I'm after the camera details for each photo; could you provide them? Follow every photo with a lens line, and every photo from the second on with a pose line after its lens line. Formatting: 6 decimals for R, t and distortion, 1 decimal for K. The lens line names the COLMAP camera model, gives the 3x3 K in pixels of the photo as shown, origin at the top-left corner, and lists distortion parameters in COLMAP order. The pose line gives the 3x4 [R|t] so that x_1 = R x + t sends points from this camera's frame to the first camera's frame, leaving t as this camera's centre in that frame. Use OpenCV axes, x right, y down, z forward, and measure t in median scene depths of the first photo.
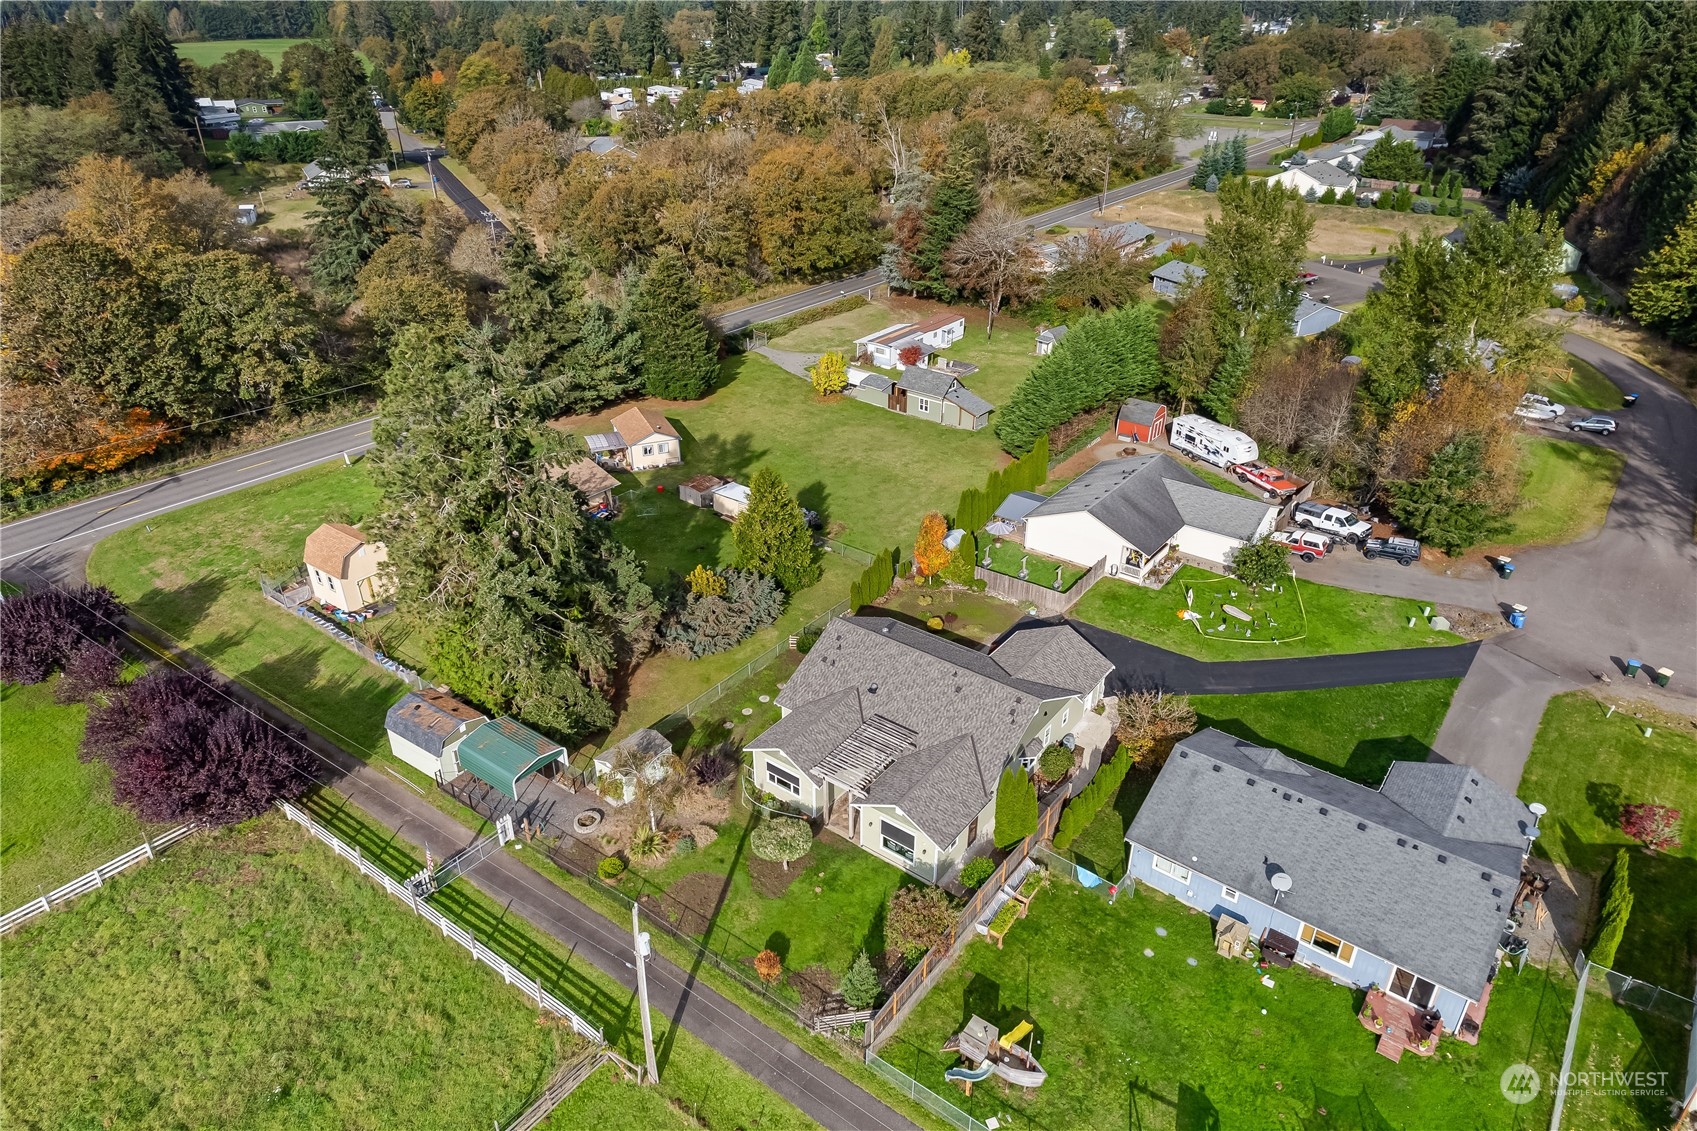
lens RADIAL K [[1052.8, 0, 846.3], [0, 1052.8, 562.2], [0, 0, 1]] dist [0.086800, -0.058222]
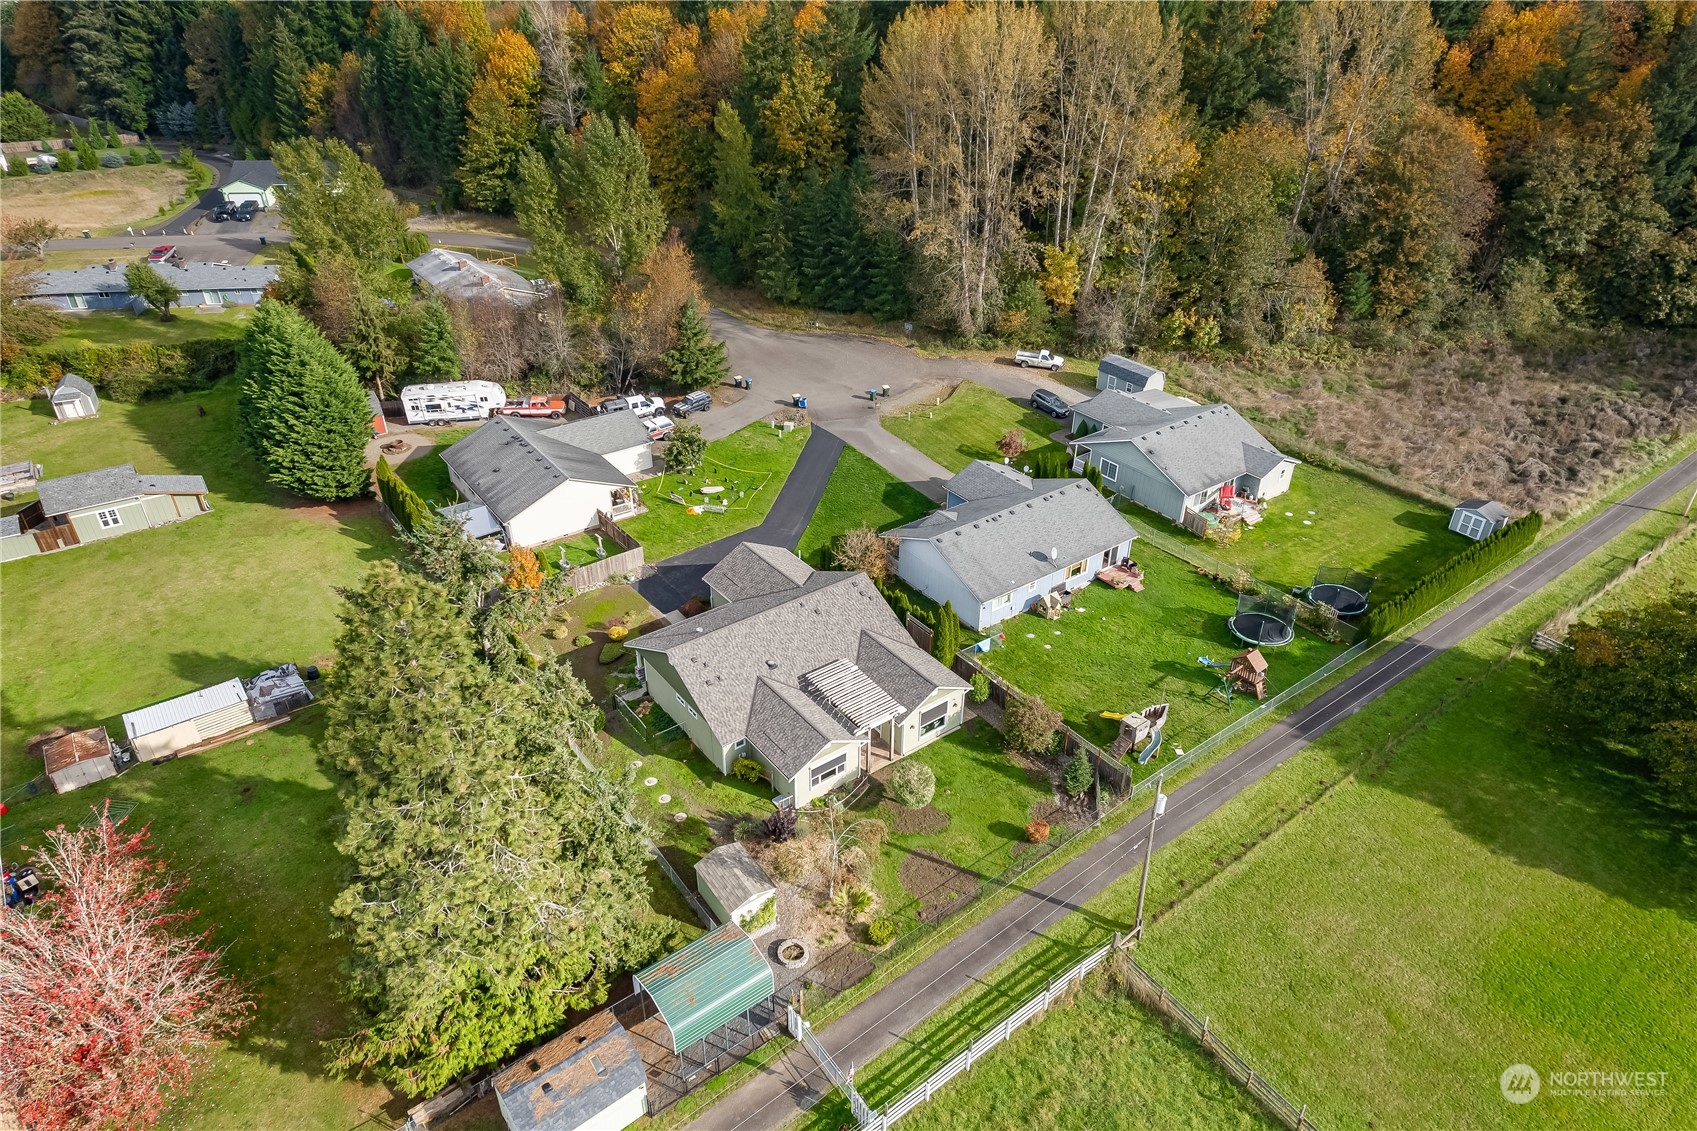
lens RADIAL K [[1052.8, 0, 856.7], [0, 1052.8, 571.3], [0, 0, 1]] dist [0.086800, -0.058222]
pose [[0.276854, -0.505987, 0.816902, -0.509742], [0.452753, 0.818541, 0.353560, -0.190046], [-0.847565, 0.271970, 0.455704, 0.315926]]
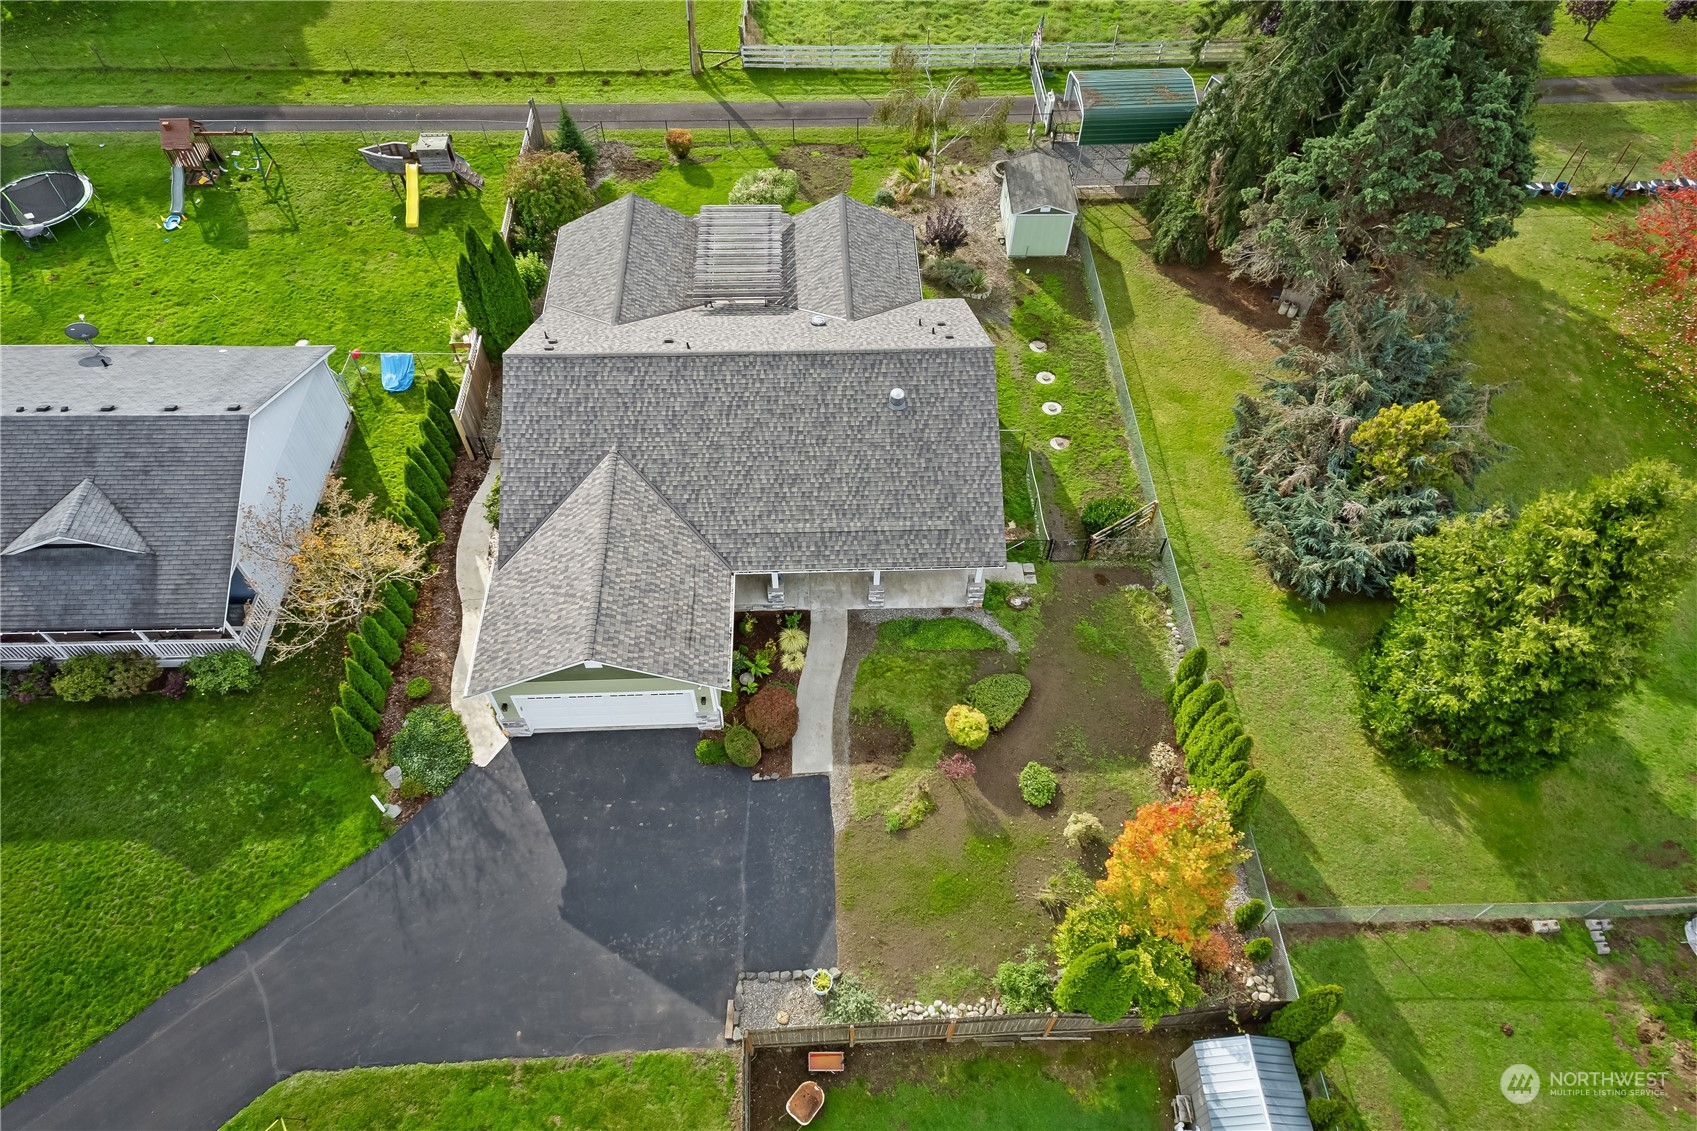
lens RADIAL K [[1052.8, 0, 844.8], [0, 1052.8, 564.7], [0, 0, 1]] dist [0.086800, -0.058222]
pose [[-0.778882, 0.488361, -0.393505, 0.208913], [-0.312488, 0.241816, 0.918627, -0.257353], [0.543778, 0.838468, -0.035739, 0.796512]]
